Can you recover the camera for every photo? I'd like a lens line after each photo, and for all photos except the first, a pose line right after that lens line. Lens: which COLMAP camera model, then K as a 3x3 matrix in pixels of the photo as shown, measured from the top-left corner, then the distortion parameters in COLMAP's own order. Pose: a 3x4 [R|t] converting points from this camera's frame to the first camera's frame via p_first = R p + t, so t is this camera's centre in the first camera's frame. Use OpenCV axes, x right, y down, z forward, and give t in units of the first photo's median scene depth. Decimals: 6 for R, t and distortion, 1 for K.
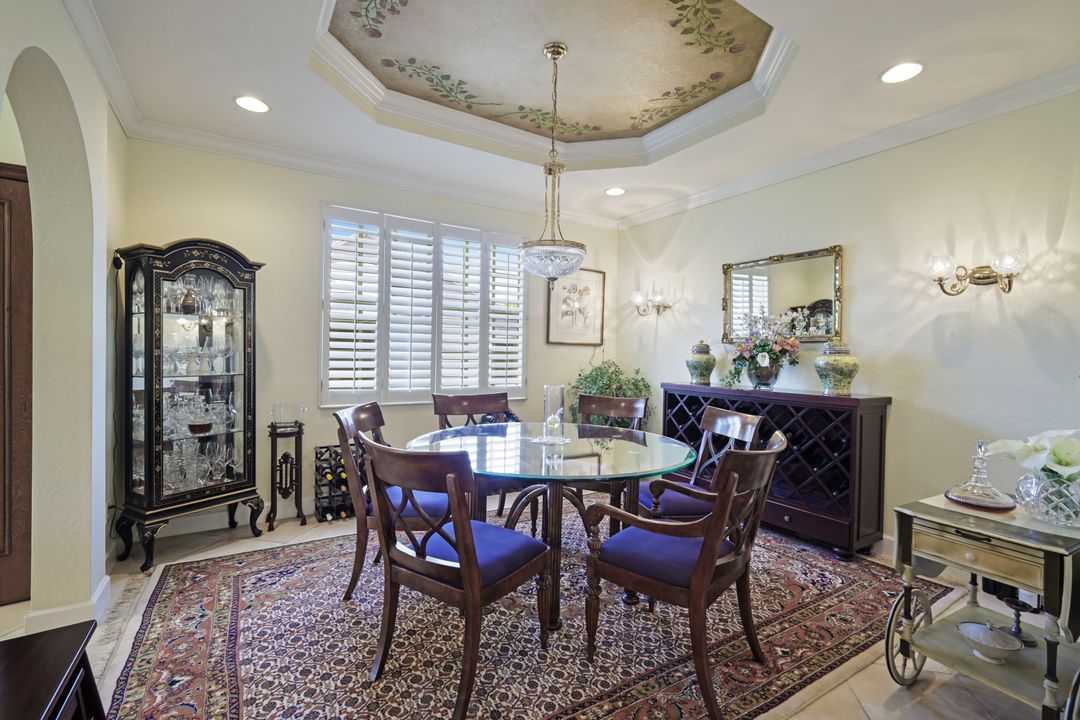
lens RADIAL K [[480.6, 0, 544.5], [0, 480.6, 356.7], [0, 0, 1]] dist [0.002615, 0.000658]
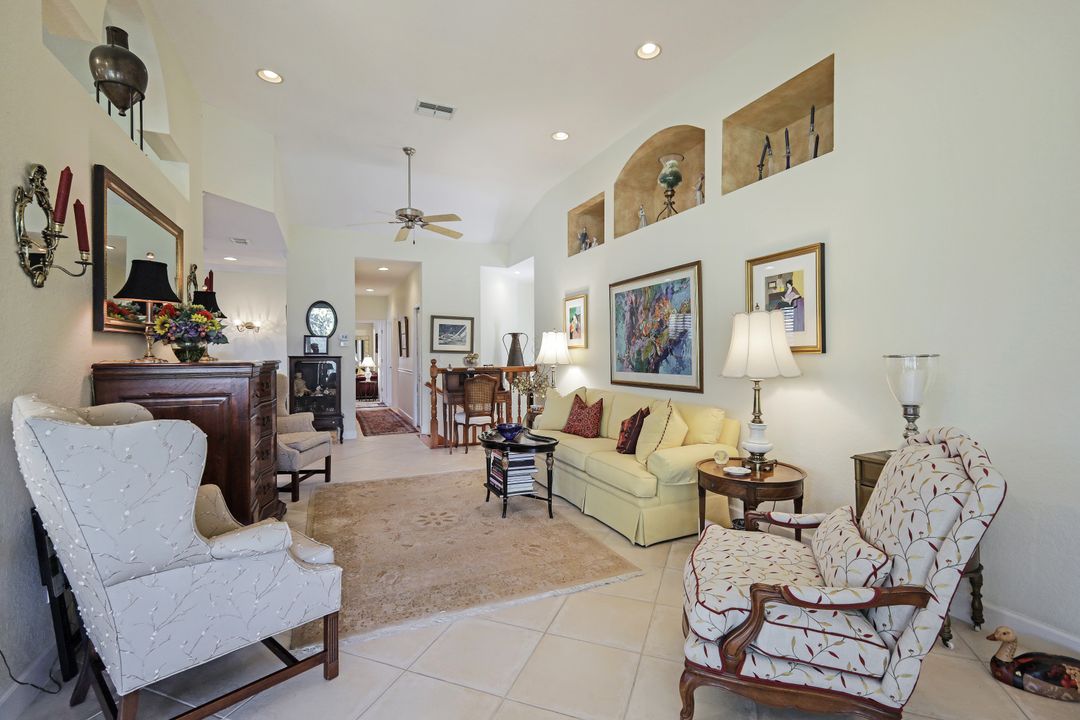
lens RADIAL K [[480.6, 0, 544.5], [0, 480.6, 356.7], [0, 0, 1]] dist [0.002615, 0.000658]
pose [[0.146244, -0.024571, 0.988943, -1.430971], [0.012570, 0.999657, 0.022978, -0.018161], [-0.989169, 0.009071, 0.146502, -1.002472]]
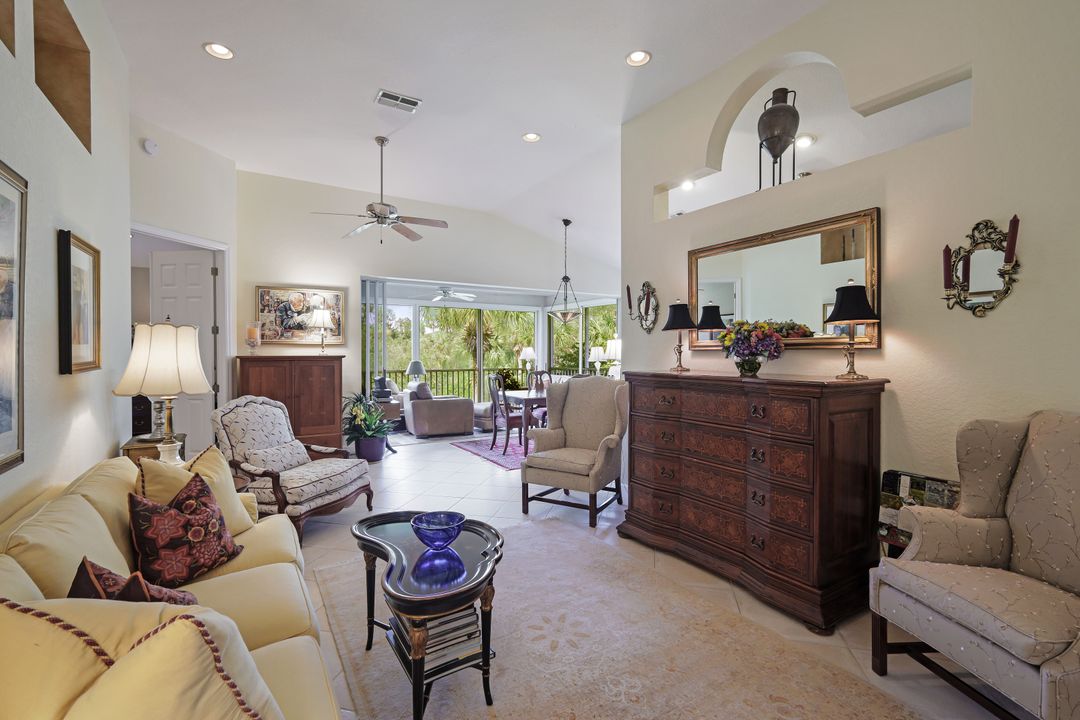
lens RADIAL K [[480.6, 0, 544.5], [0, 480.6, 356.7], [0, 0, 1]] dist [0.002615, 0.000658]
pose [[-0.004861, -0.006241, -0.999969, 0.319800], [-0.009458, 0.999936, -0.006194, -0.021863], [0.999943, 0.009428, -0.004920, -0.606728]]
